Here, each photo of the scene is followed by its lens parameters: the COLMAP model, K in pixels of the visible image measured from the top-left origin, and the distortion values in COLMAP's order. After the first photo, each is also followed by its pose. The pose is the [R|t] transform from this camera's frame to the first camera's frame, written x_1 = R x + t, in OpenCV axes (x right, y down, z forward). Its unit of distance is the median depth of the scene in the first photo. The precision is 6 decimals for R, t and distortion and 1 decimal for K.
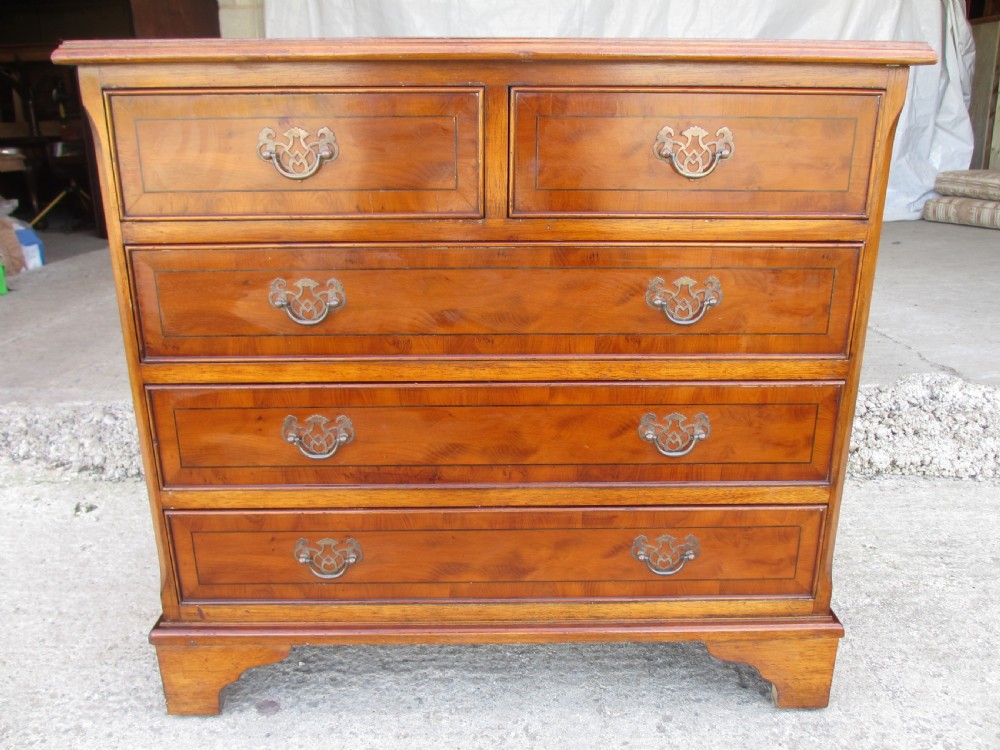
lens RADIAL K [[815.3, 0, 500.0], [0, 815.3, 375.0], [0, 0, 1]] dist [-0.029599, -0.002482]
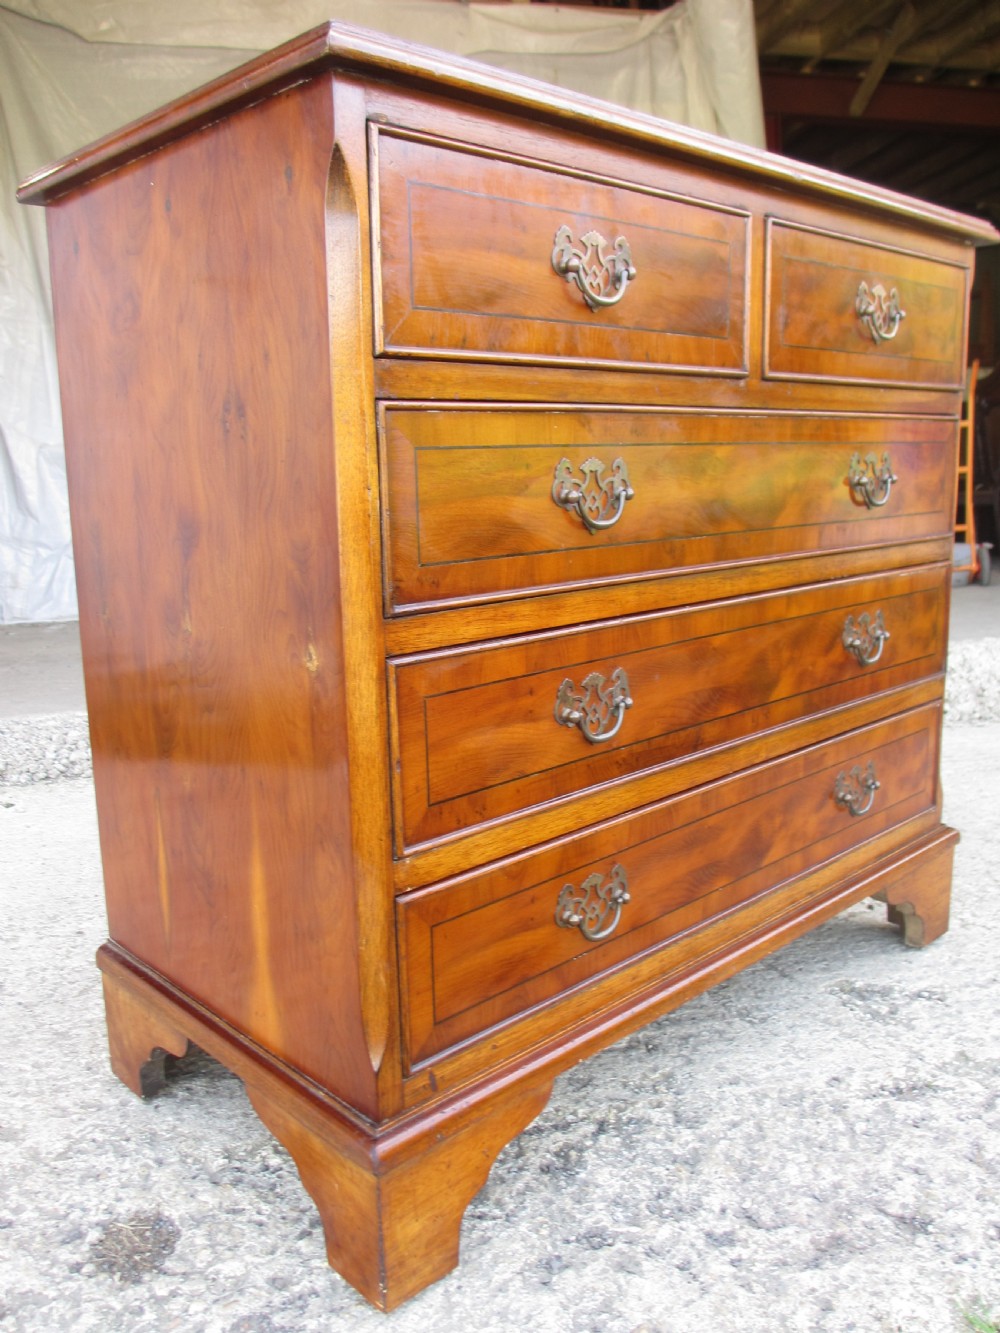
lens RADIAL K [[1086.8, 0, 495.6], [0, 1086.8, 663.3], [0, 0, 1]] dist [-0.029599, -0.002482]
pose [[0.738040, -0.138104, 0.660473, -0.870659], [0.227871, 0.972338, -0.051318, 0.069378], [-0.635116, 0.188377, 0.749094, 0.399042]]
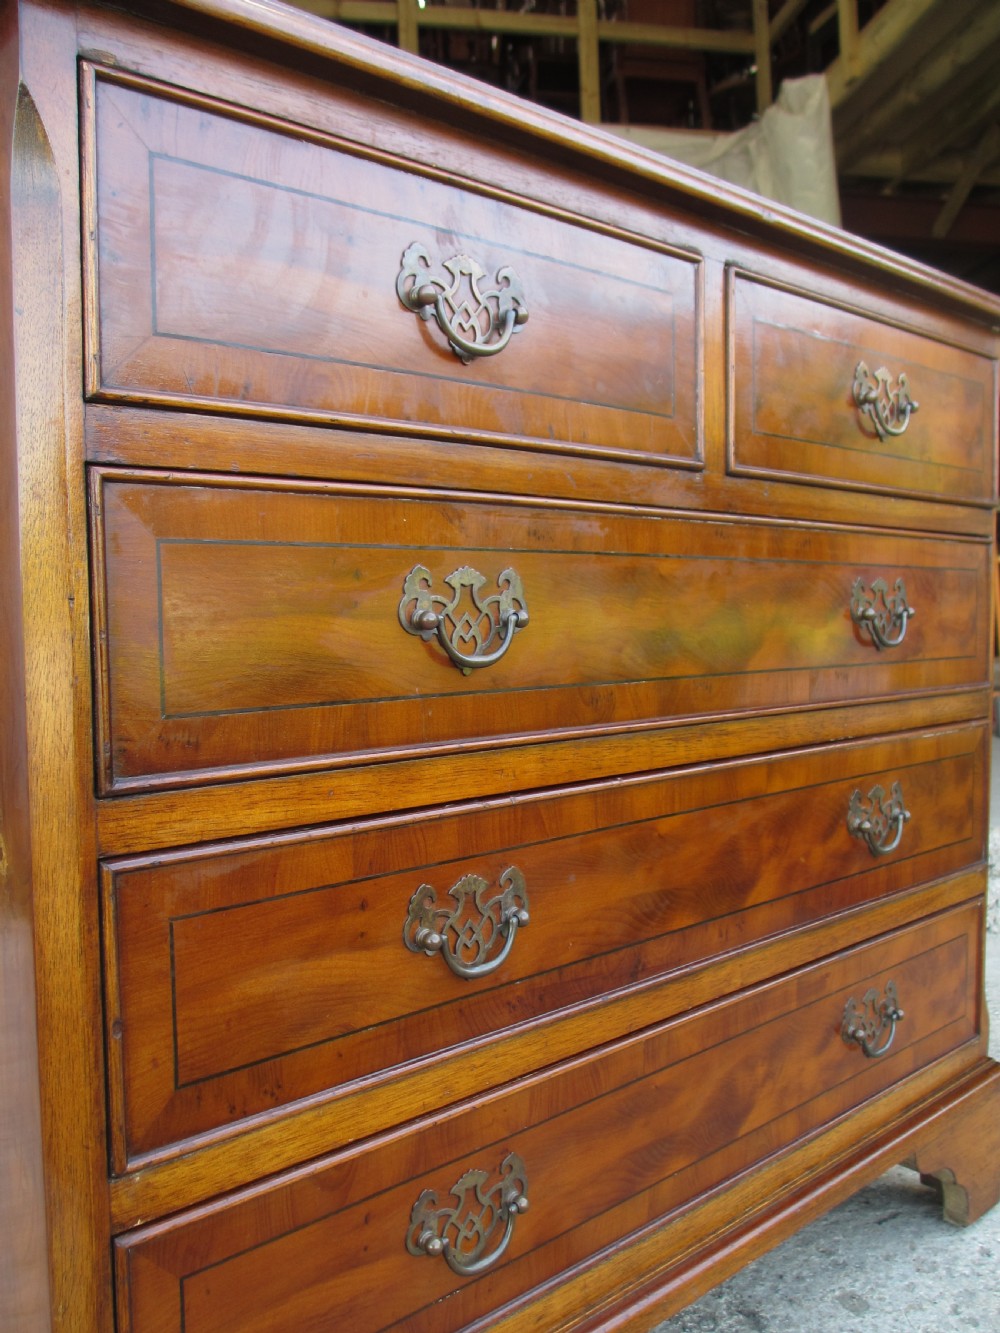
lens RADIAL K [[1106.8, 0, 500.0], [0, 1106.8, 666.5], [0, 0, 1]] dist [-0.037416, -0.001255]
pose [[0.755806, -0.039484, 0.653605, -0.616528], [0.208684, 0.960655, -0.183282, 0.054726], [-0.620652, 0.274923, 0.734308, 0.513525]]
